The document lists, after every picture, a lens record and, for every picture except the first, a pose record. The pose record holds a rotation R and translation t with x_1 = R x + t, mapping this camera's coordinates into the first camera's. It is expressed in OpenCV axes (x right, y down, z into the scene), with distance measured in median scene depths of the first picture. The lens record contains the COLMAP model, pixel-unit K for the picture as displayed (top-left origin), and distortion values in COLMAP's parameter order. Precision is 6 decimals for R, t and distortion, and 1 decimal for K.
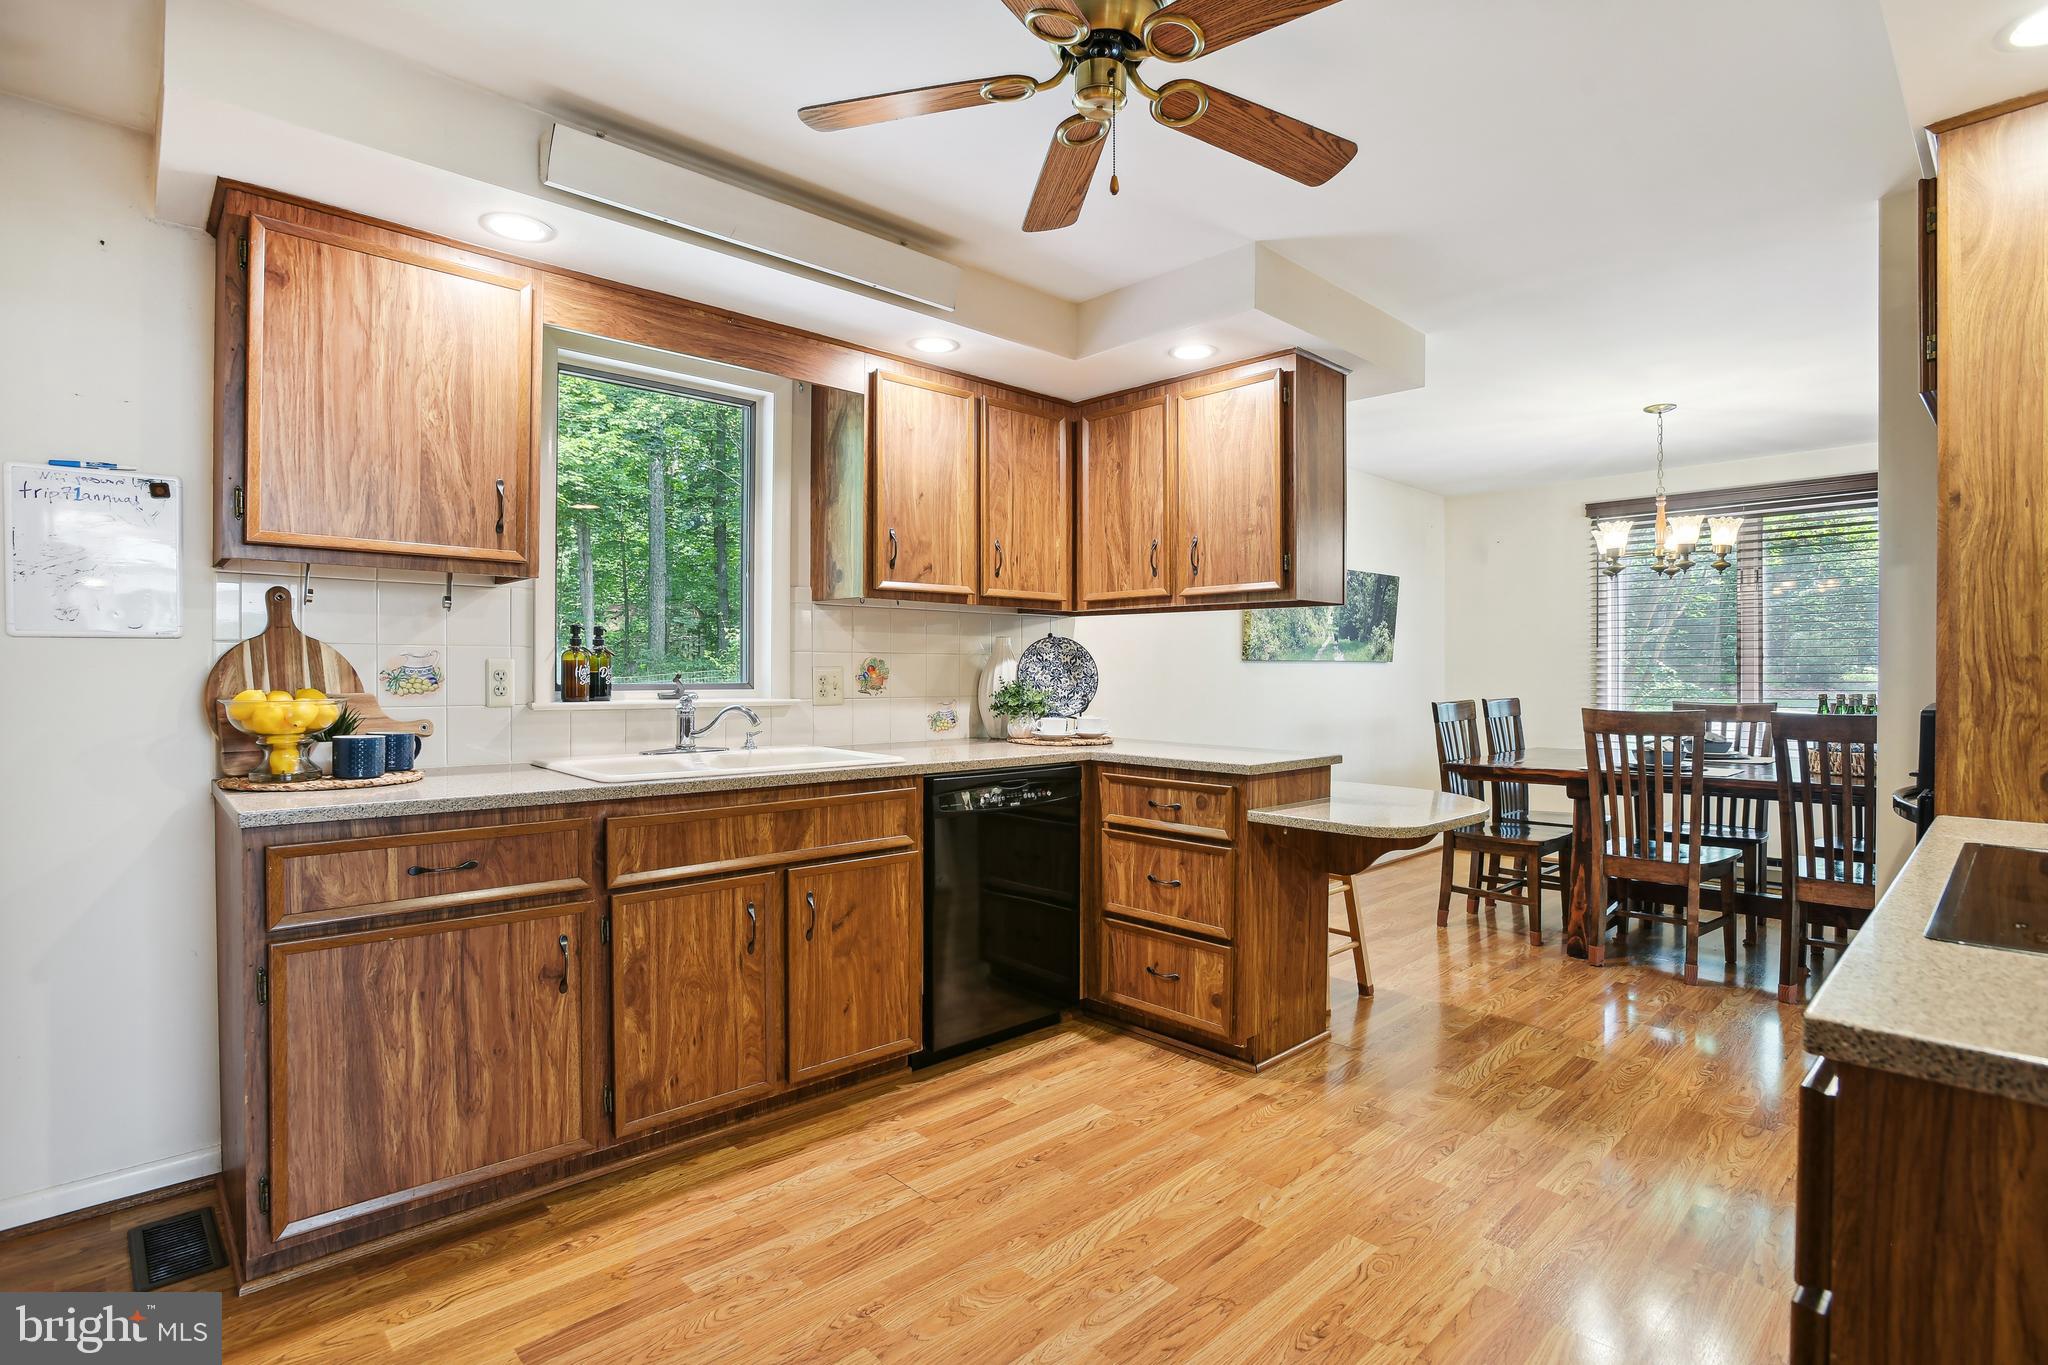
lens RADIAL K [[988.3, 0, 1007.7], [0, 988.3, 703.2], [0, 0, 1]] dist [-0.036536, 0.011431]
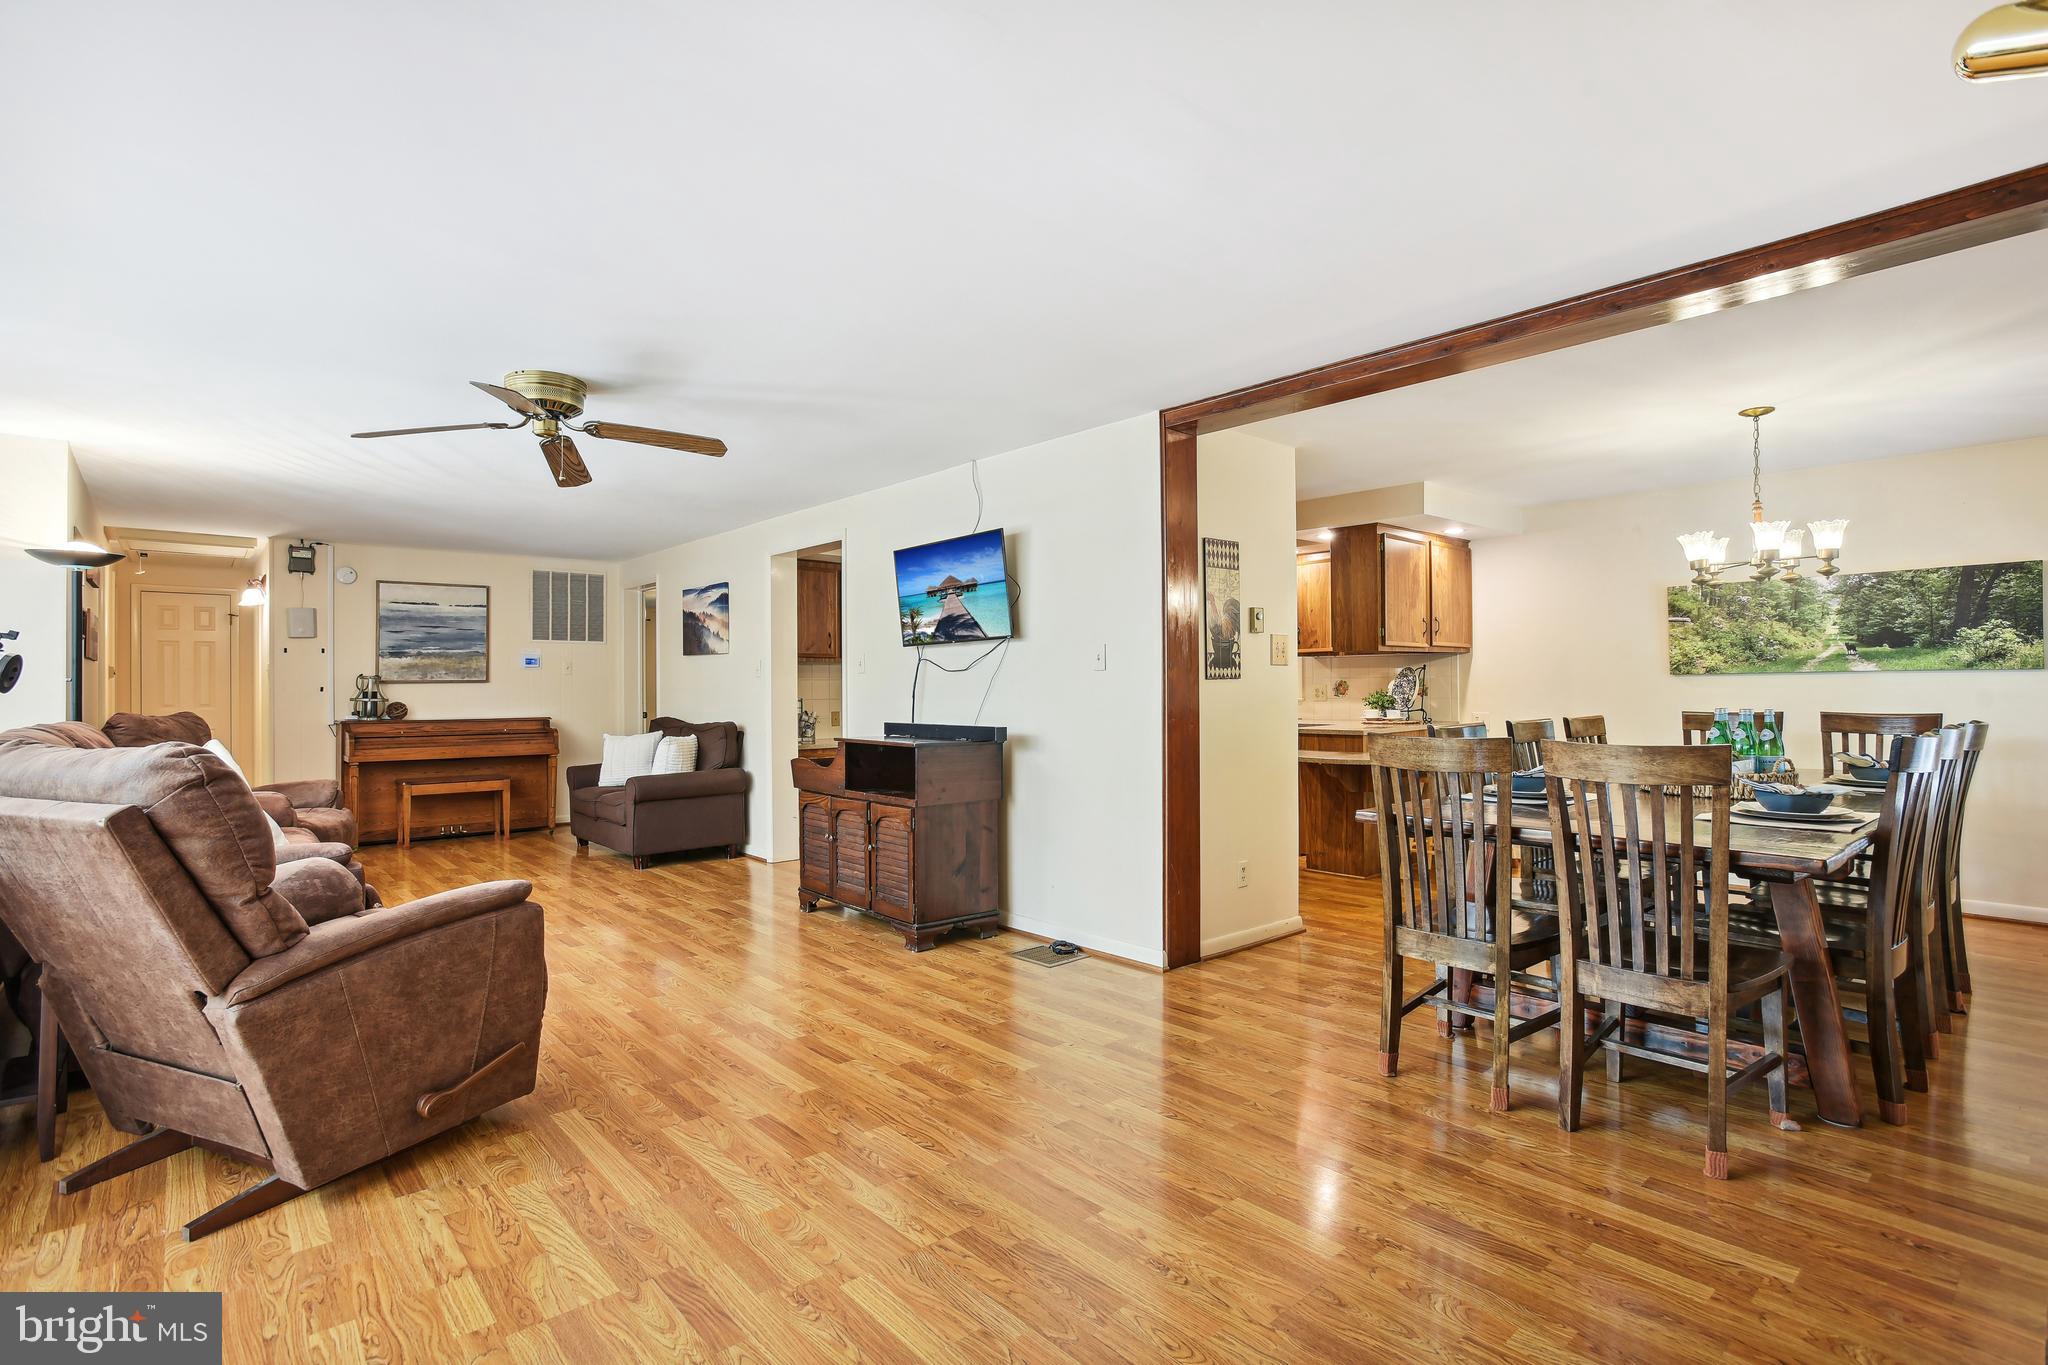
lens RADIAL K [[988.3, 0, 1023.2], [0, 988.3, 692.7], [0, 0, 1]] dist [-0.036536, 0.011431]
pose [[-0.013075, 0.005058, -0.999902, 2.375711], [-0.021344, 0.999758, 0.005336, -0.017251], [0.999687, 0.021412, -0.012964, 0.369909]]
